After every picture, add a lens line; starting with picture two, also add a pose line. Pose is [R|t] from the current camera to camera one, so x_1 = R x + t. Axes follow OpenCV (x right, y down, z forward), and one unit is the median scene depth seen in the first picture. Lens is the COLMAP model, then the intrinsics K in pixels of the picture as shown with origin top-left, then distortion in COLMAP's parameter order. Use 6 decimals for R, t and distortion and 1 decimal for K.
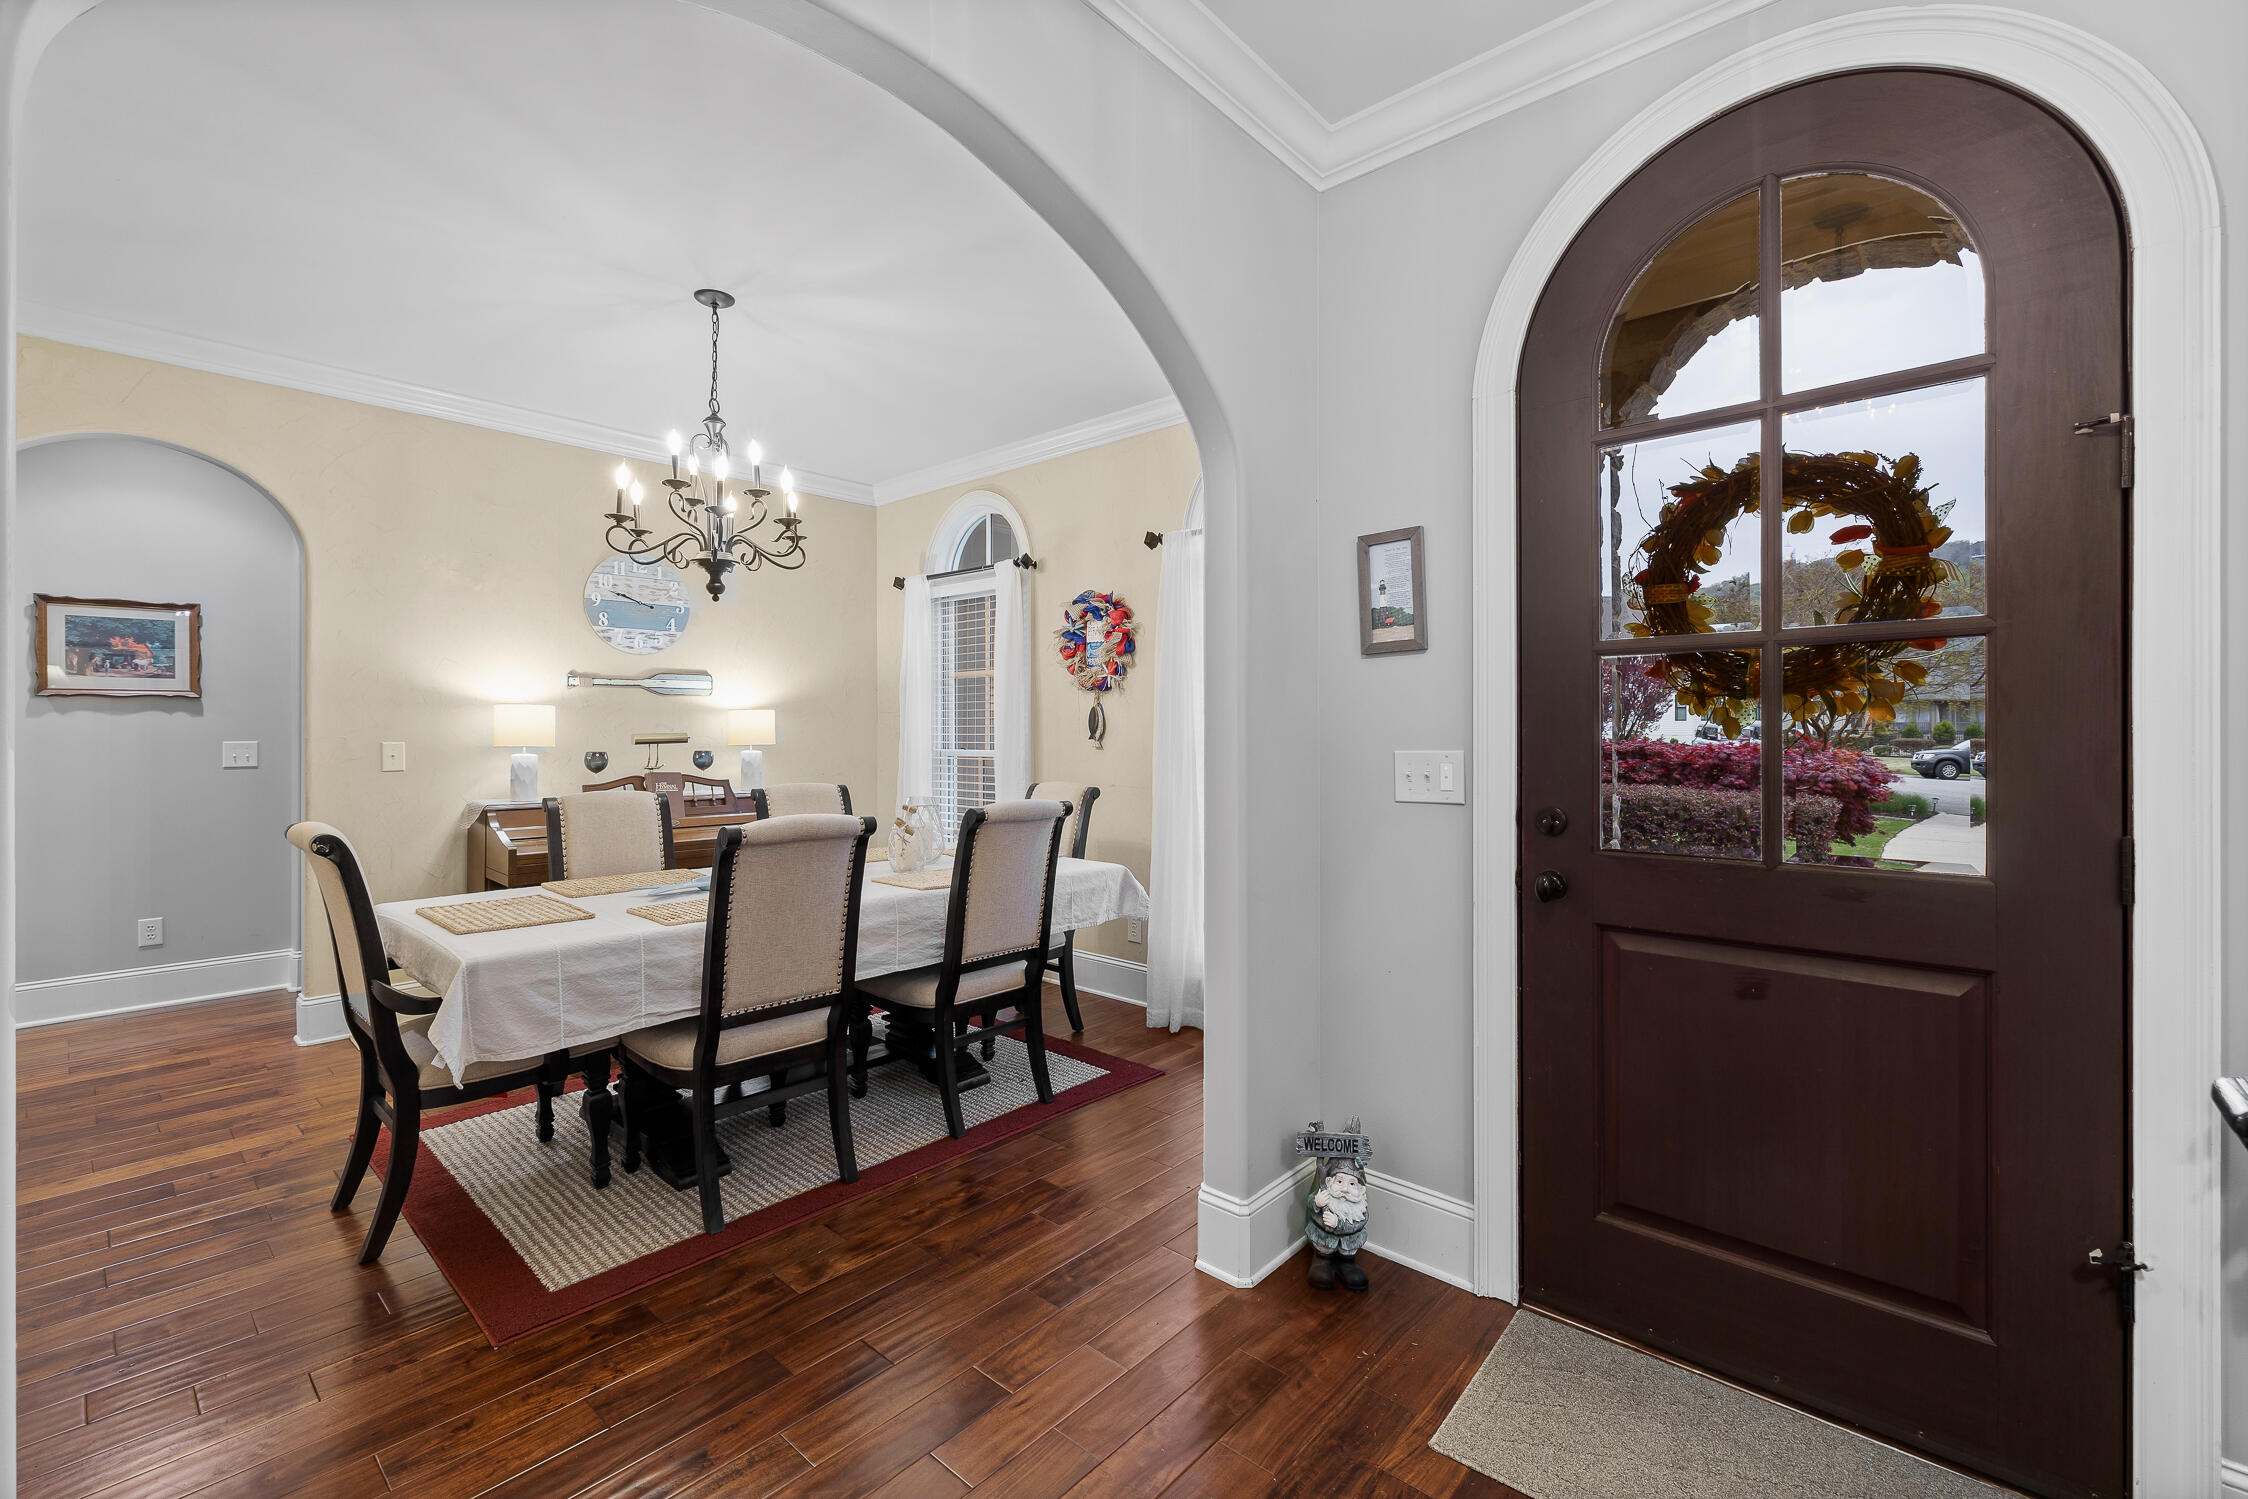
lens RADIAL K [[953.5, 0, 1116.3], [0, 953.5, 724.8], [0, 0, 1]] dist [0.000606, -0.000205]
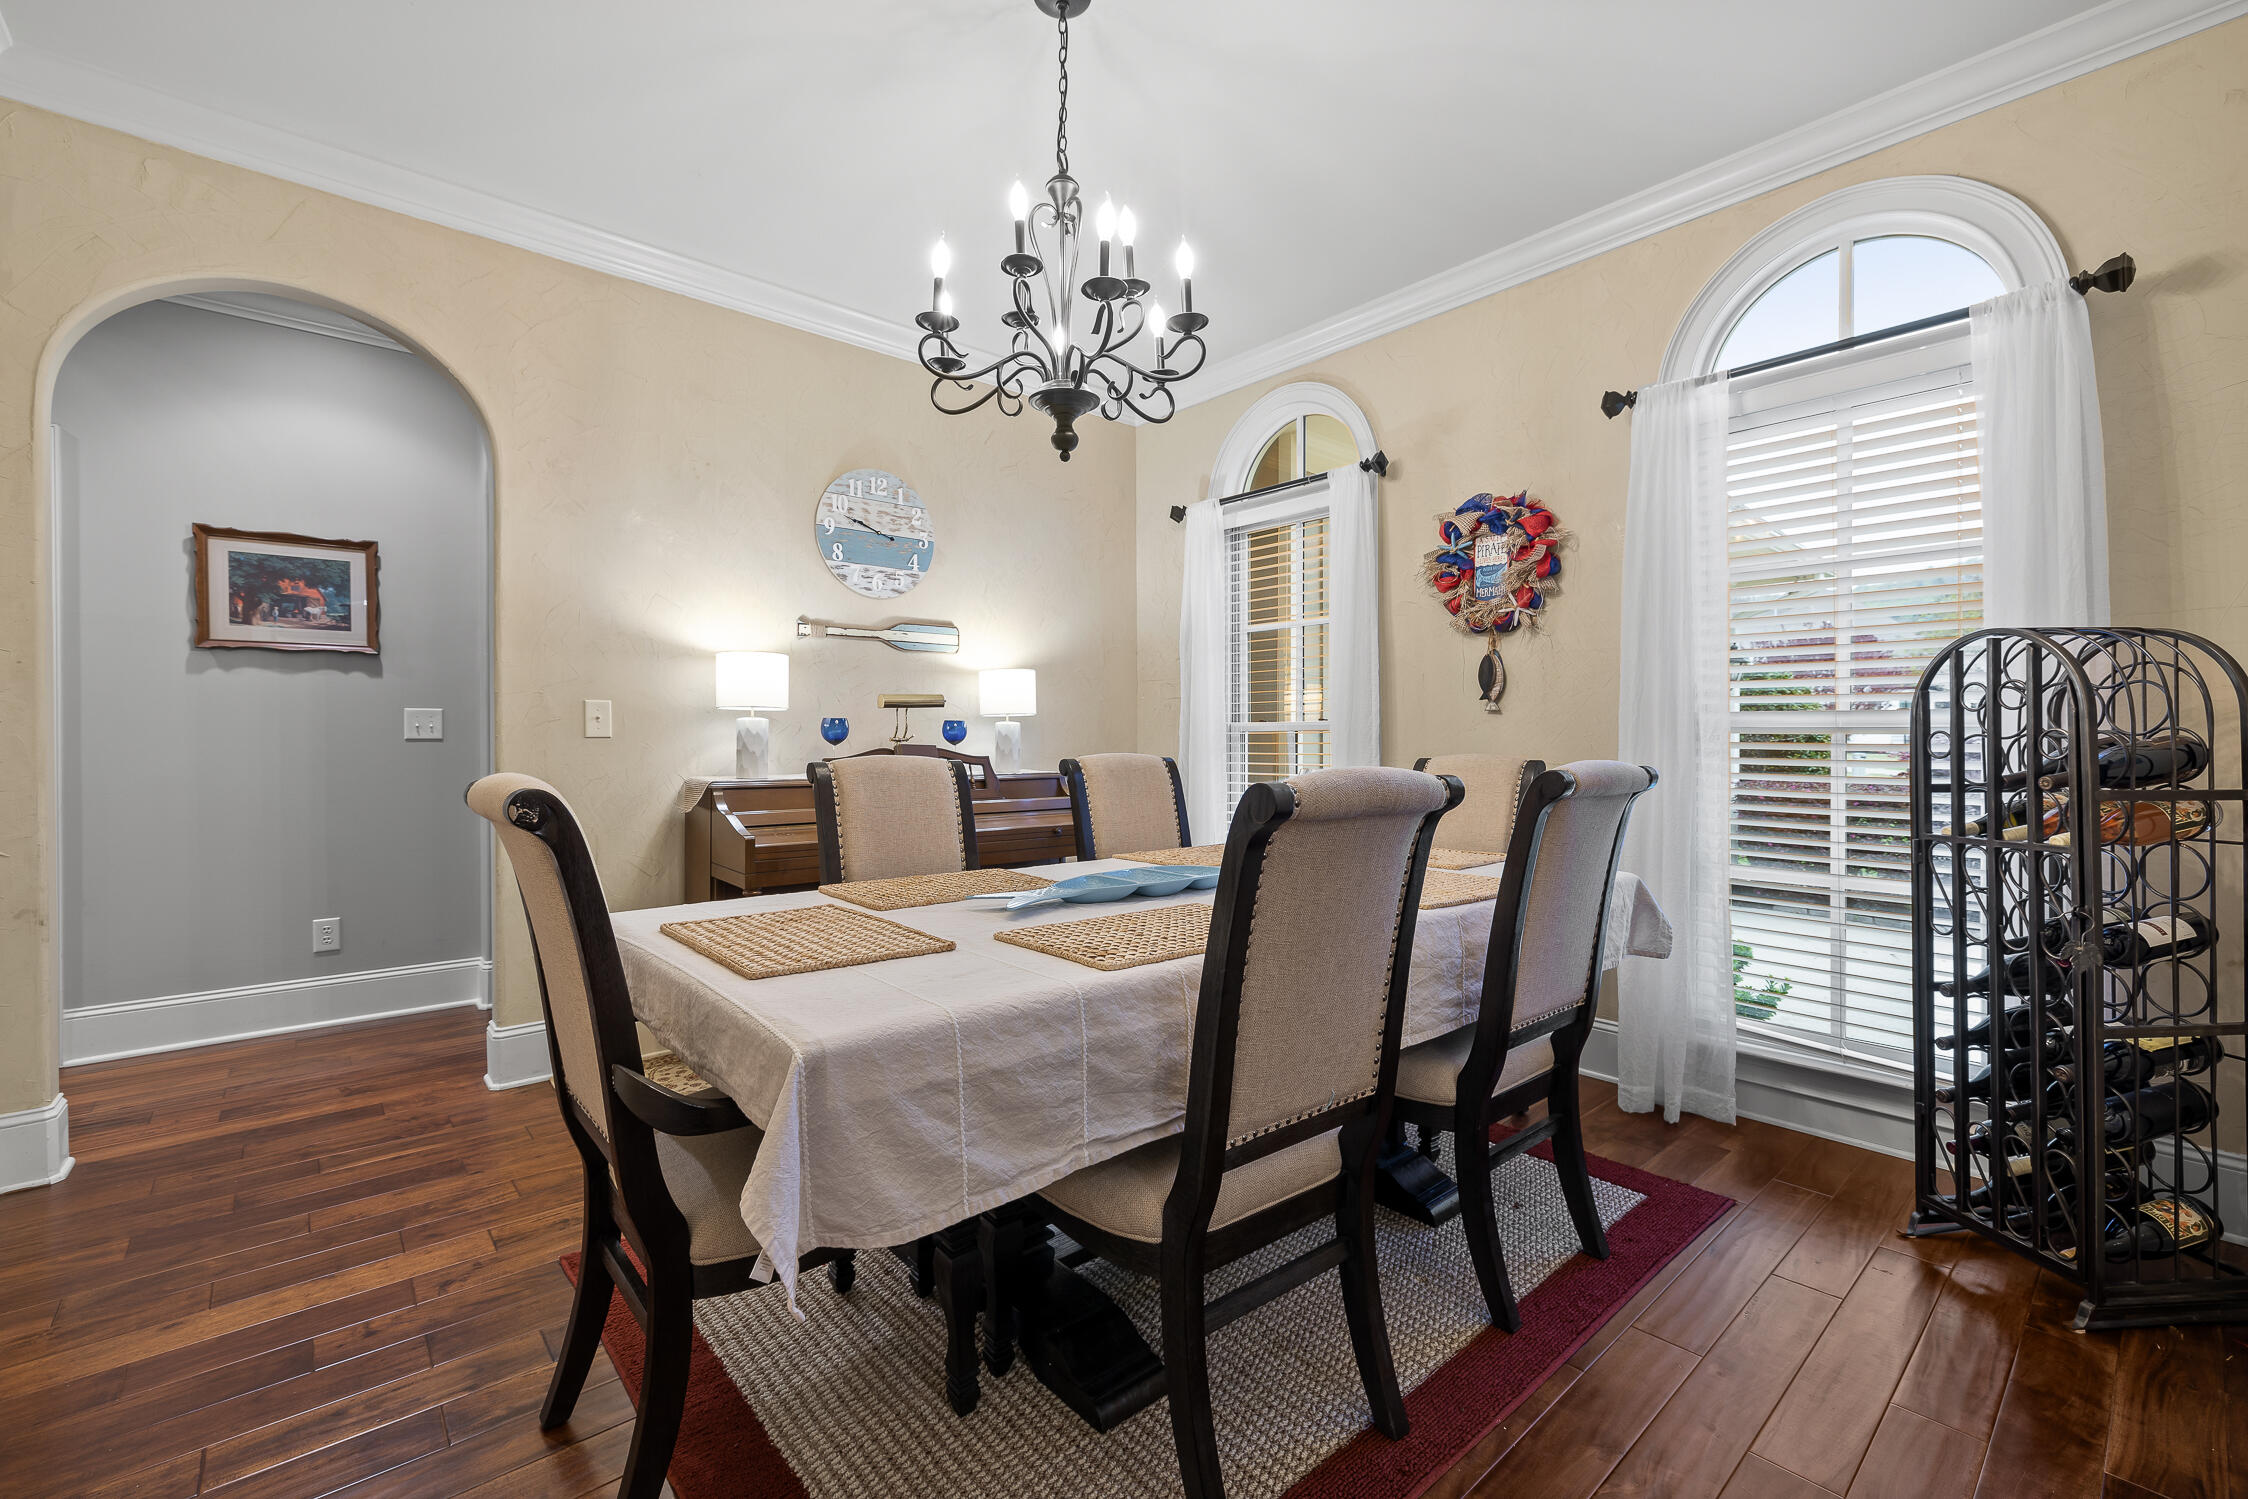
lens RADIAL K [[947.1, 0, 1118.1], [0, 947.1, 744.6], [0, 0, 1]] dist [0.000689, -0.000252]
pose [[0.992561, 0.000094, -0.121745, -0.238066], [0.001214, 0.999942, 0.010673, 0.045570], [0.121739, -0.010741, 0.992504, 0.279100]]
